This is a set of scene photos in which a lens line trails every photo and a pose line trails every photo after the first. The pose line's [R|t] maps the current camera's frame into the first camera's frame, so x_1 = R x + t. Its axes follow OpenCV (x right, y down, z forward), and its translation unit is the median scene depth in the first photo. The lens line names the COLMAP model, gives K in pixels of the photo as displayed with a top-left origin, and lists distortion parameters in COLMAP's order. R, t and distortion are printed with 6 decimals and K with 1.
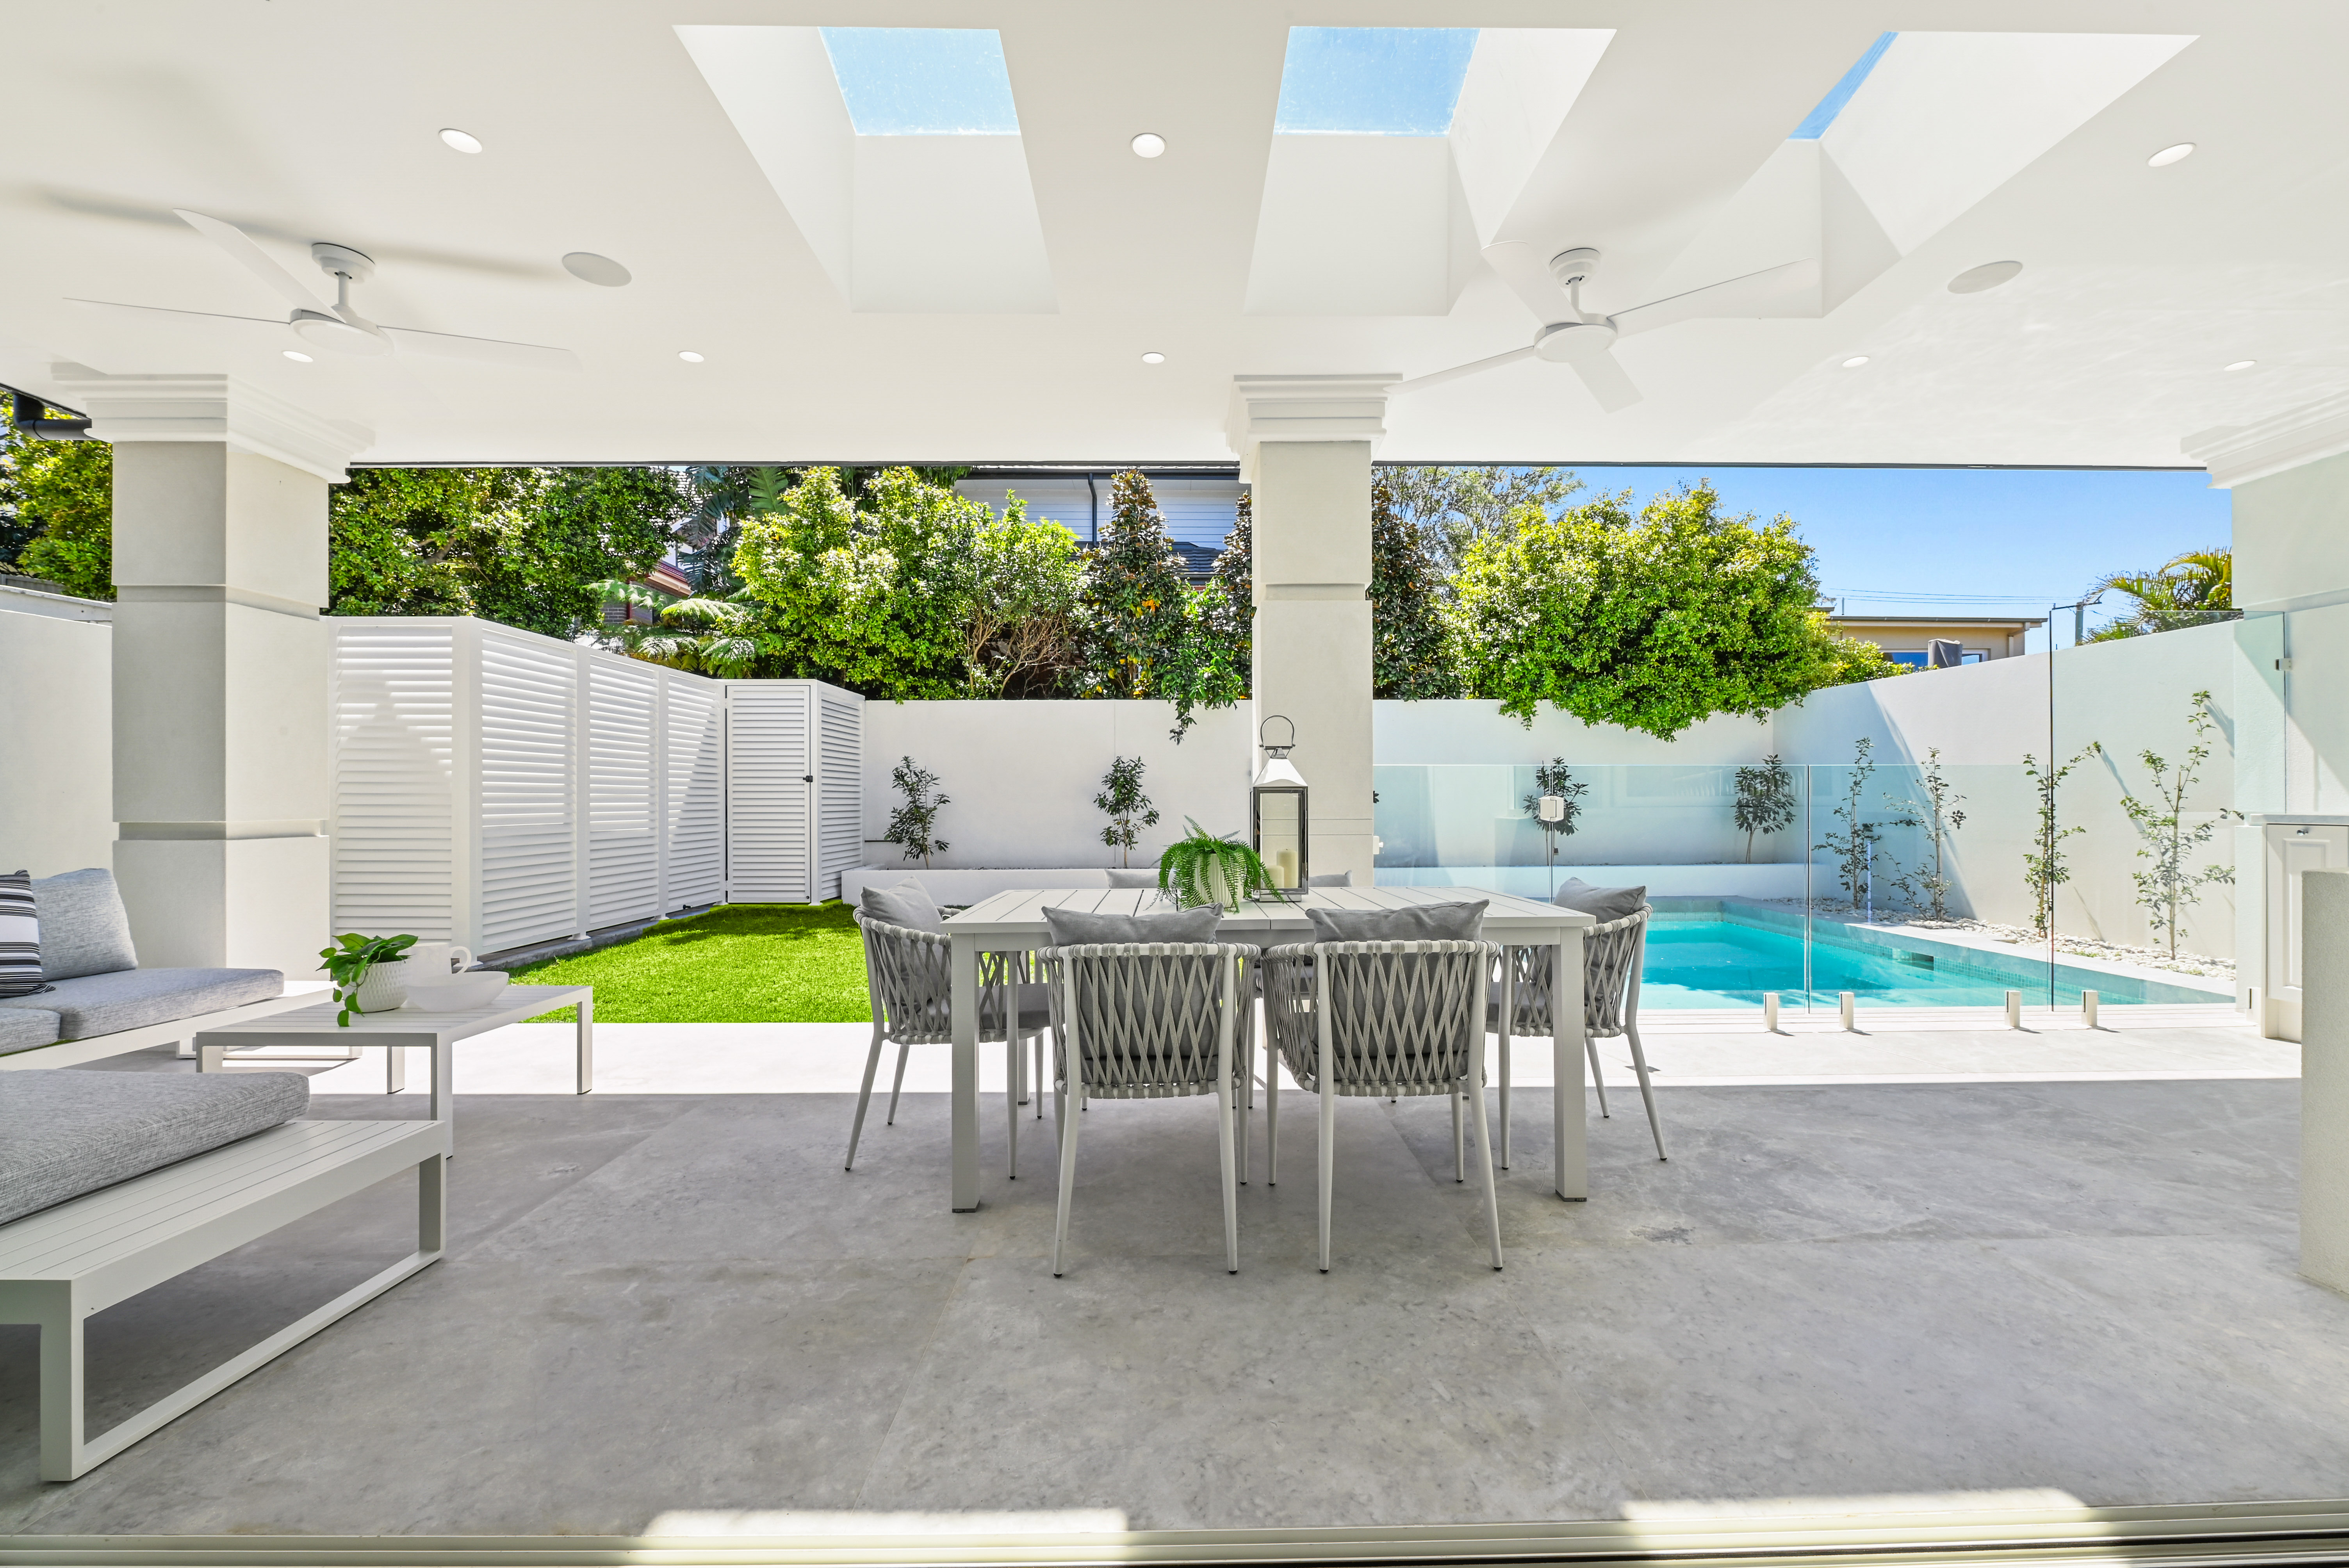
lens RADIAL K [[940.4, 0, 1194.7], [0, 940.4, 794.6], [0, 0, 1]] dist [-0.003758, -0.000297]
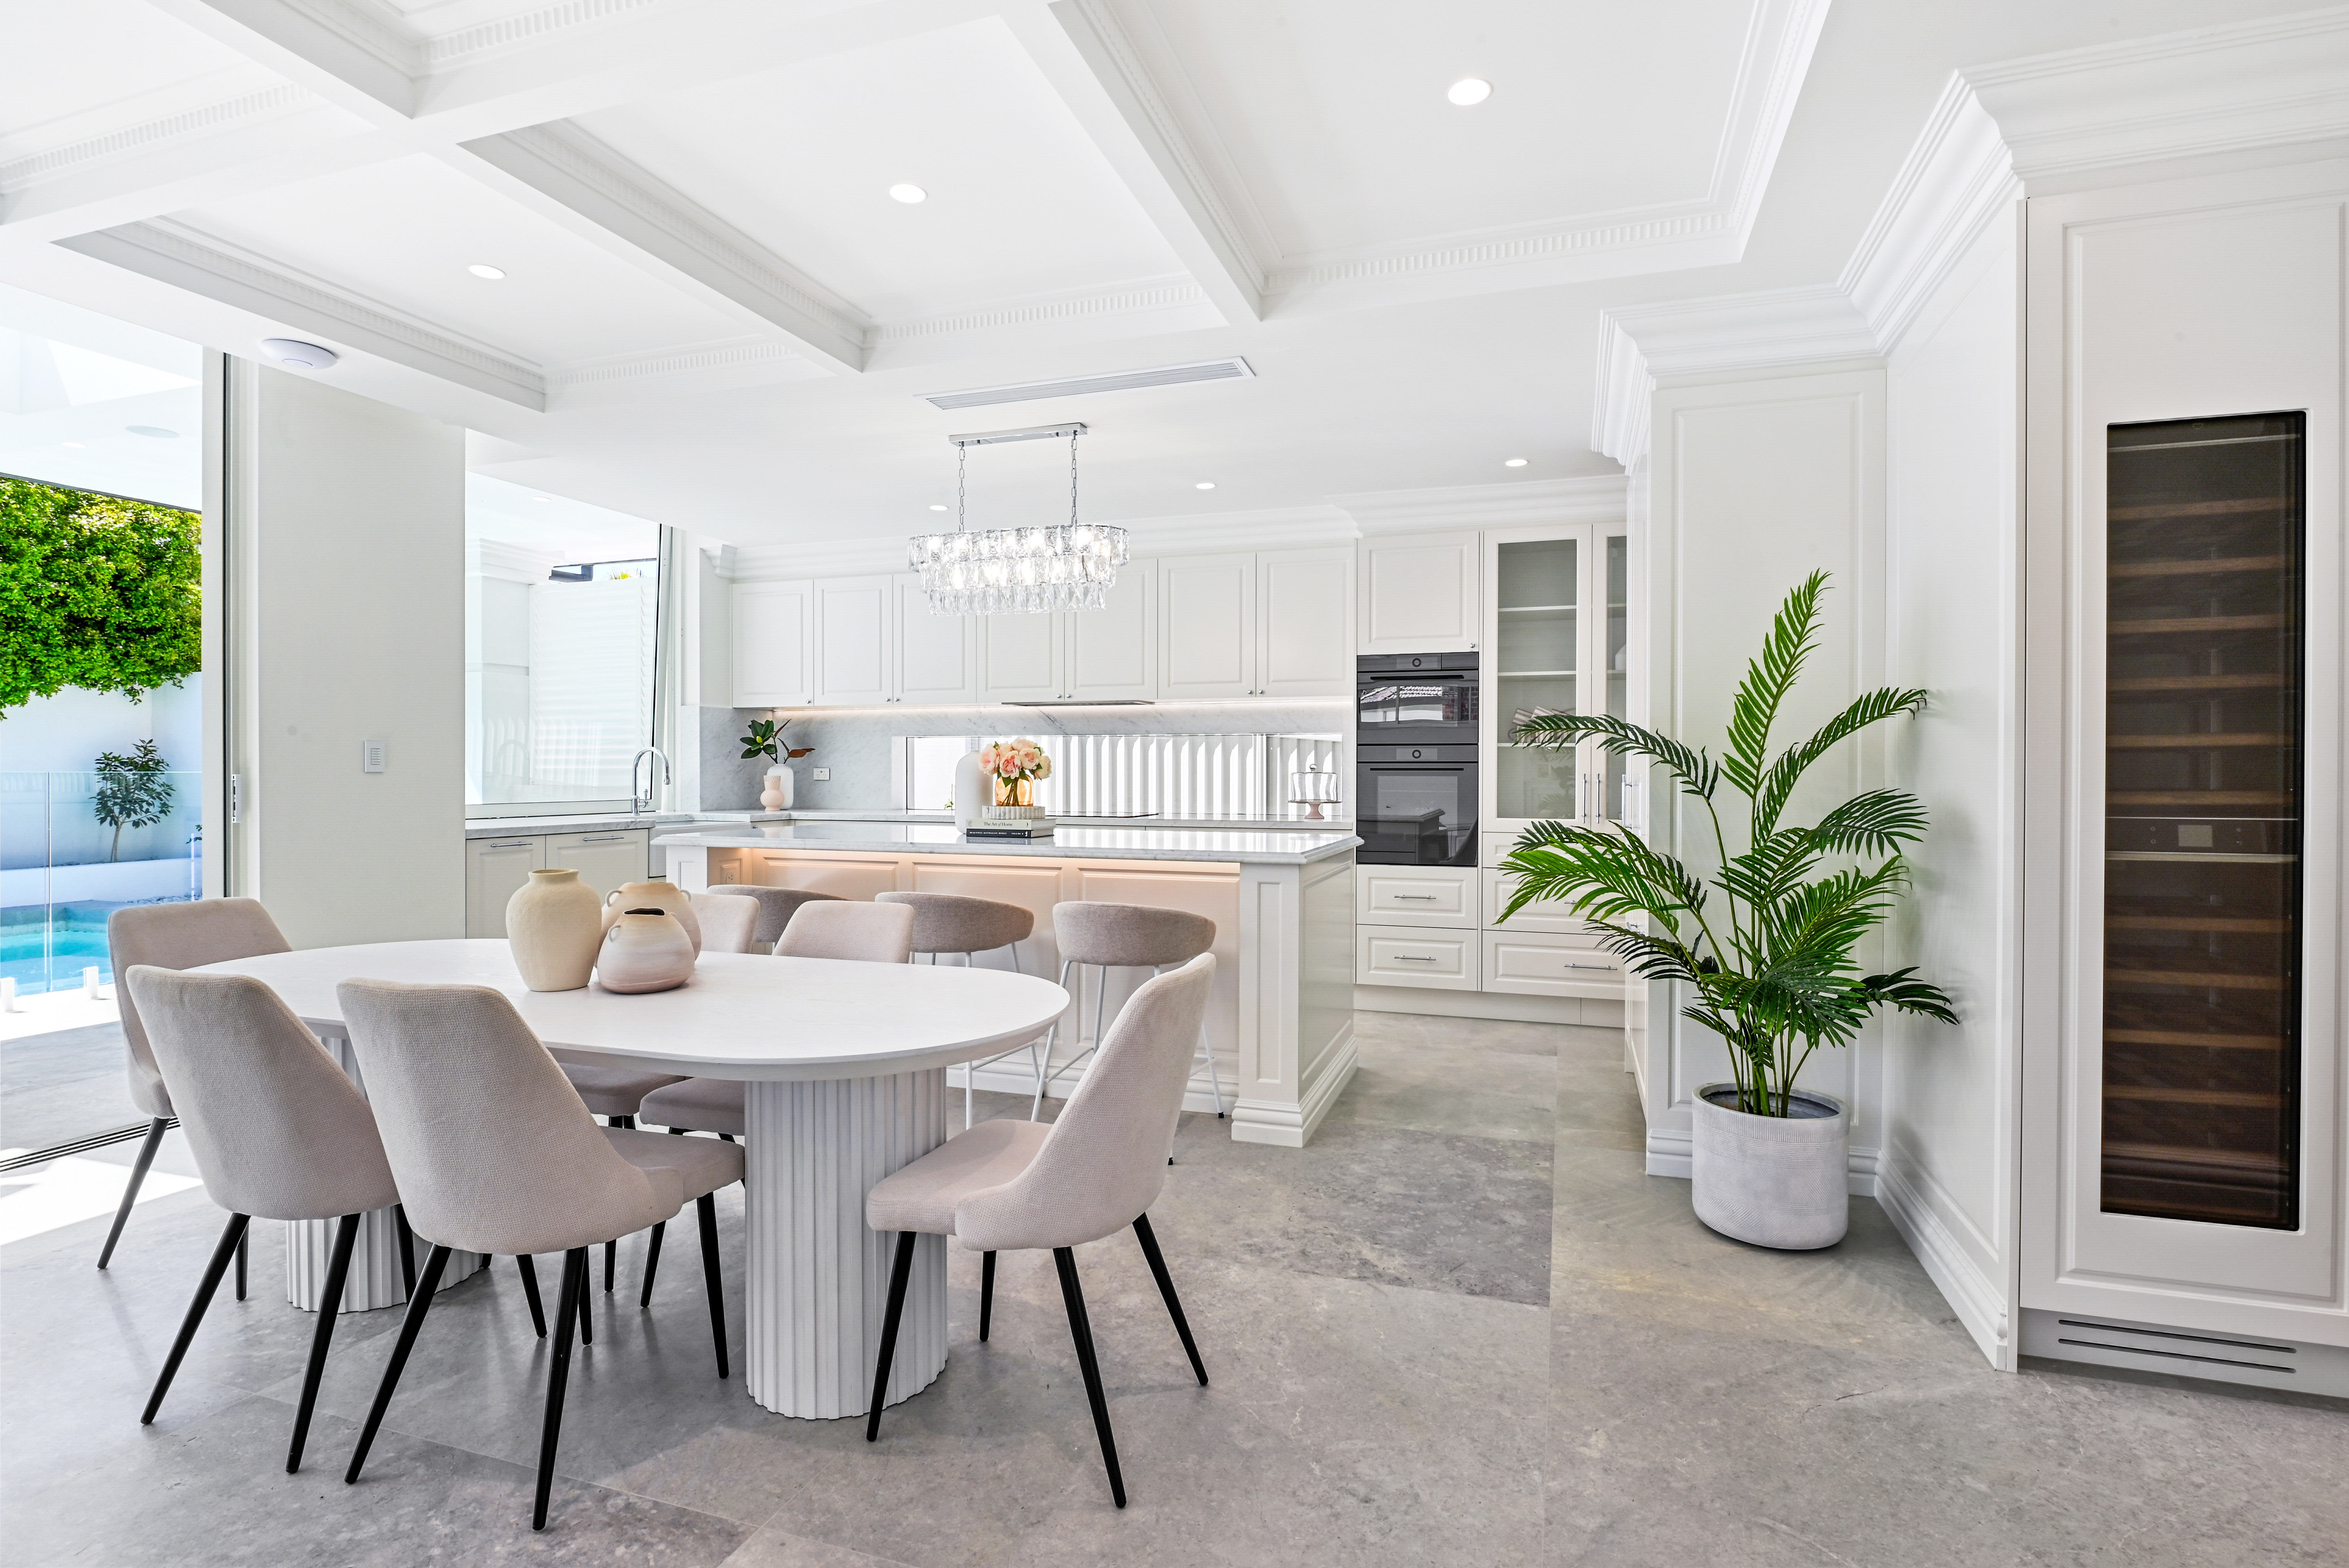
lens RADIAL K [[1151.0, 0, 1153.7], [0, 1151.0, 781.0], [0, 0, 1]] dist [-0.004047, -0.000375]
pose [[0.370108, -0.002609, 0.928985, -0.046020], [-0.007244, 0.999958, 0.005694, -0.016246], [-0.928960, -0.008837, 0.370074, -0.304952]]
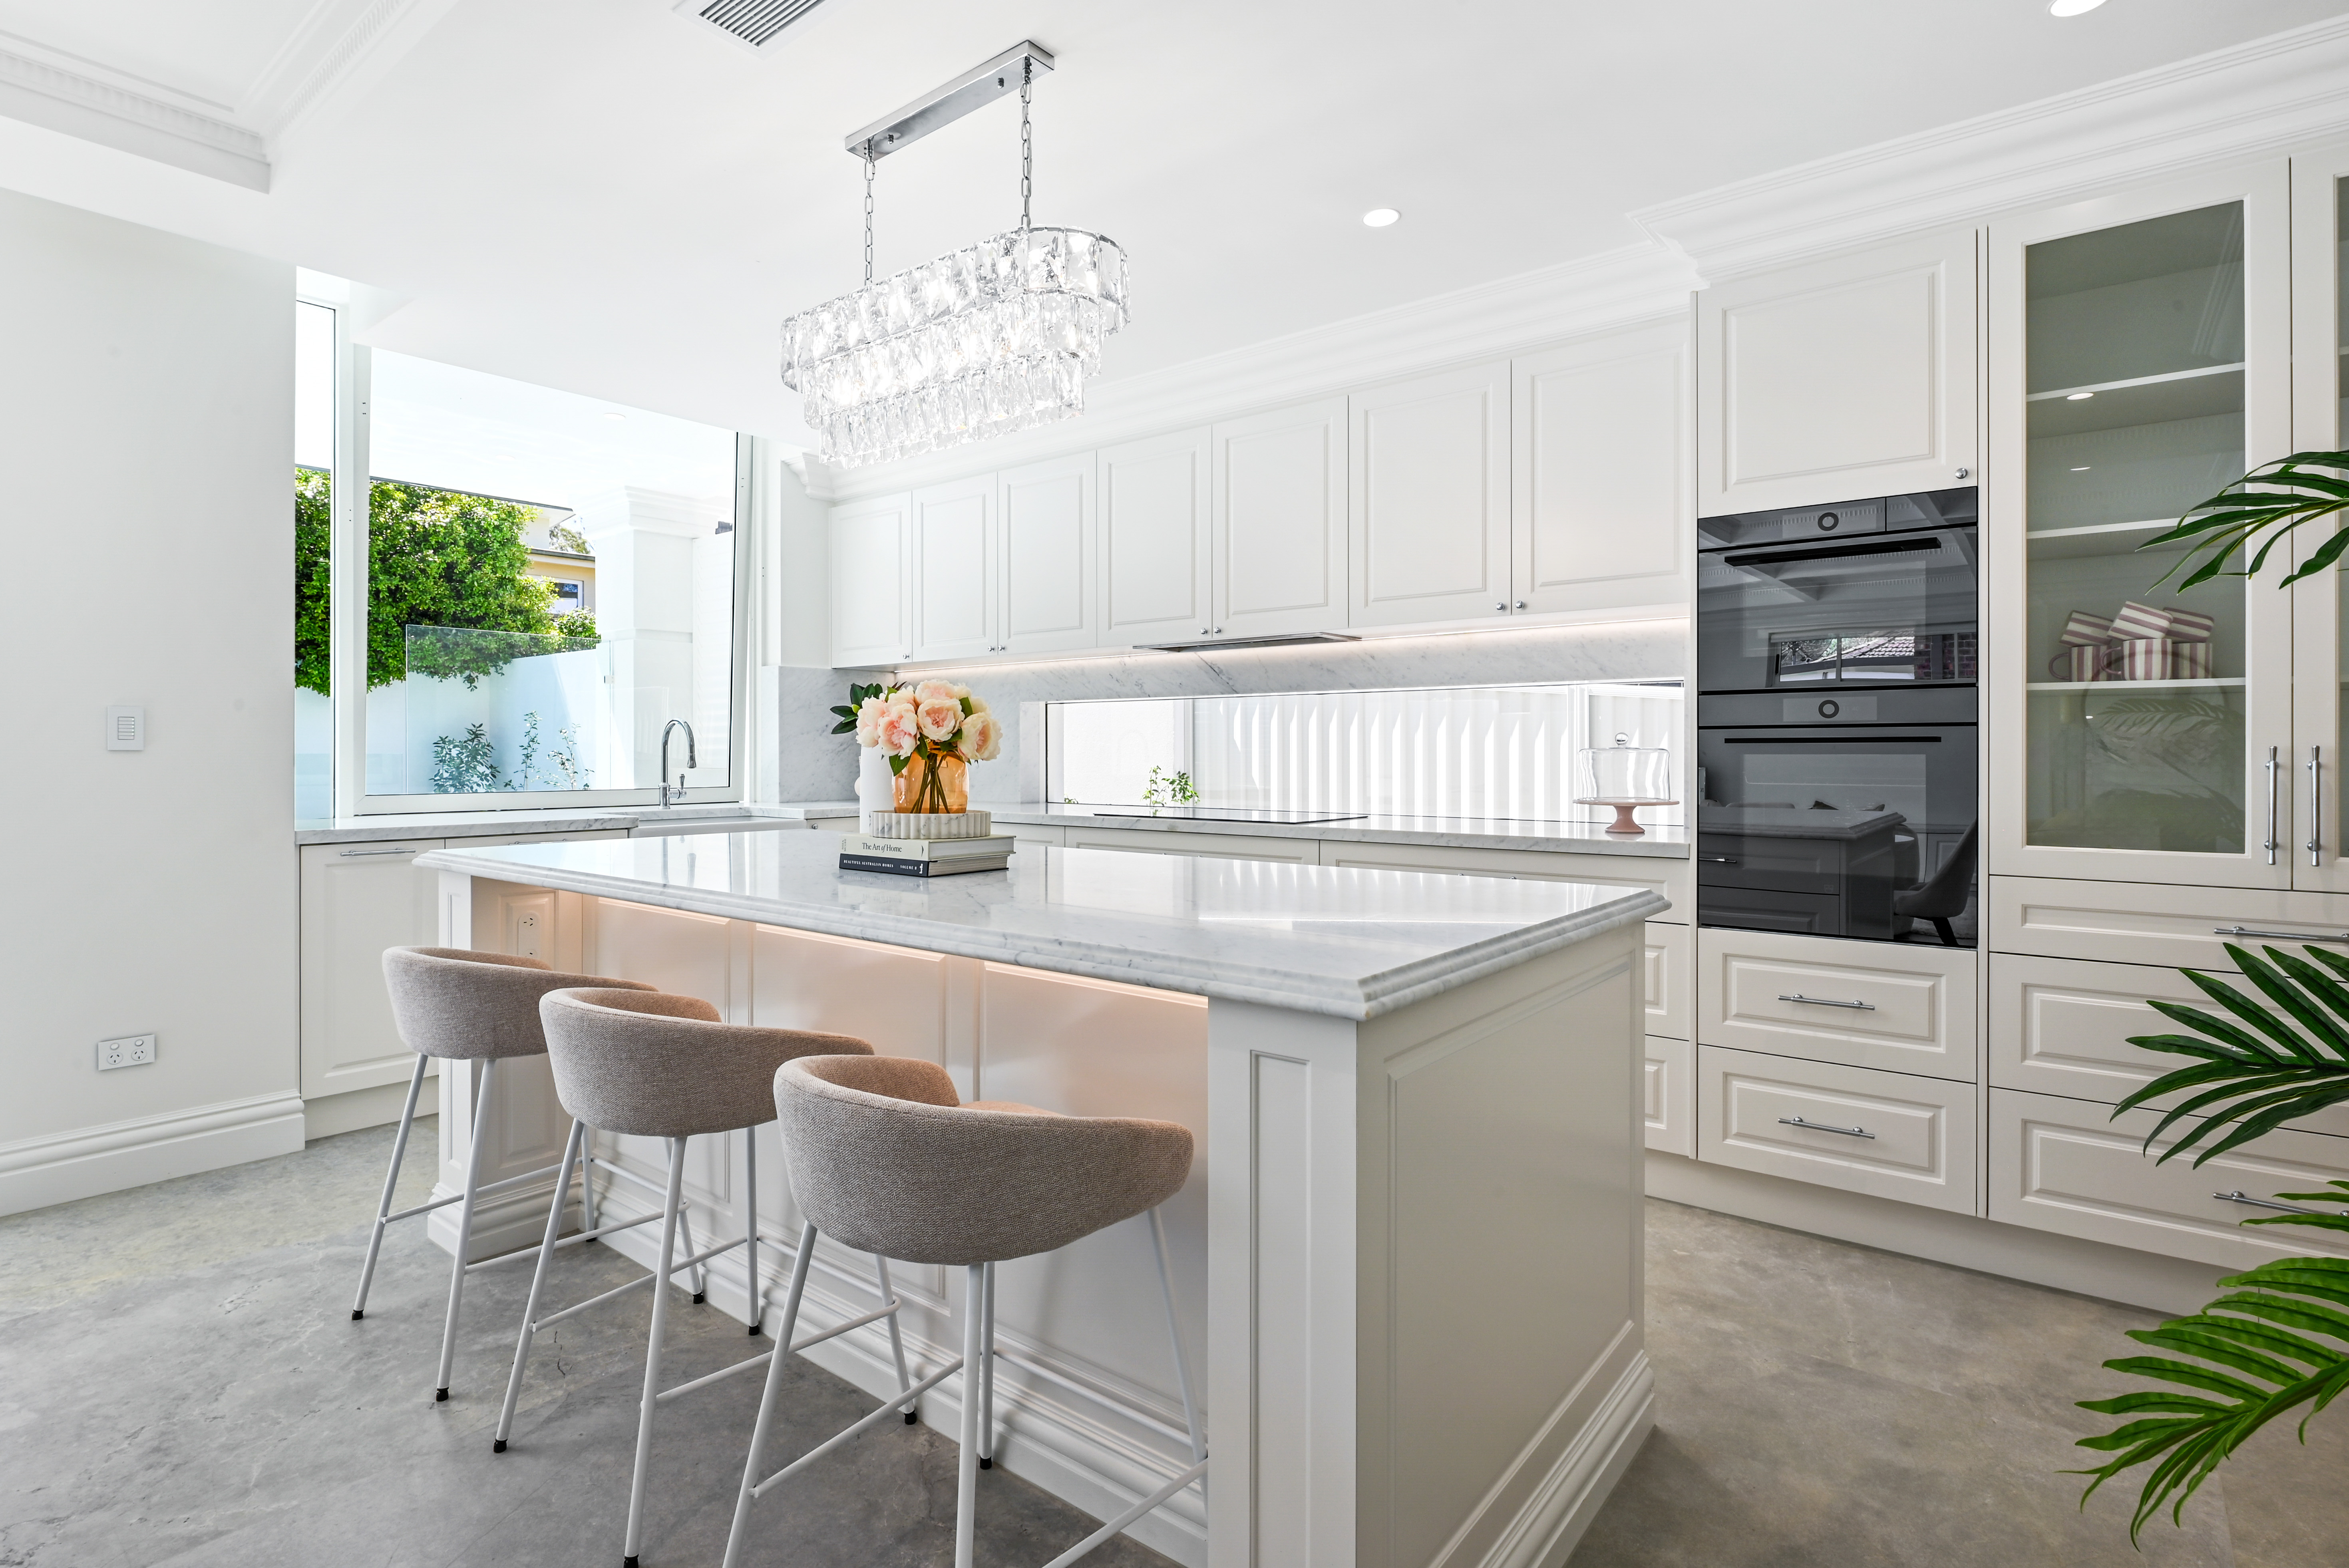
lens RADIAL K [[1150.9, 0, 1154.7], [0, 1150.9, 756.5], [0, 0, 1]] dist [-0.004047, -0.000375]
pose [[0.660015, 0.001270, 0.751251, 0.203701], [-0.004526, 0.999987, 0.002287, -0.015510], [-0.751239, -0.004910, 0.660013, -0.277271]]
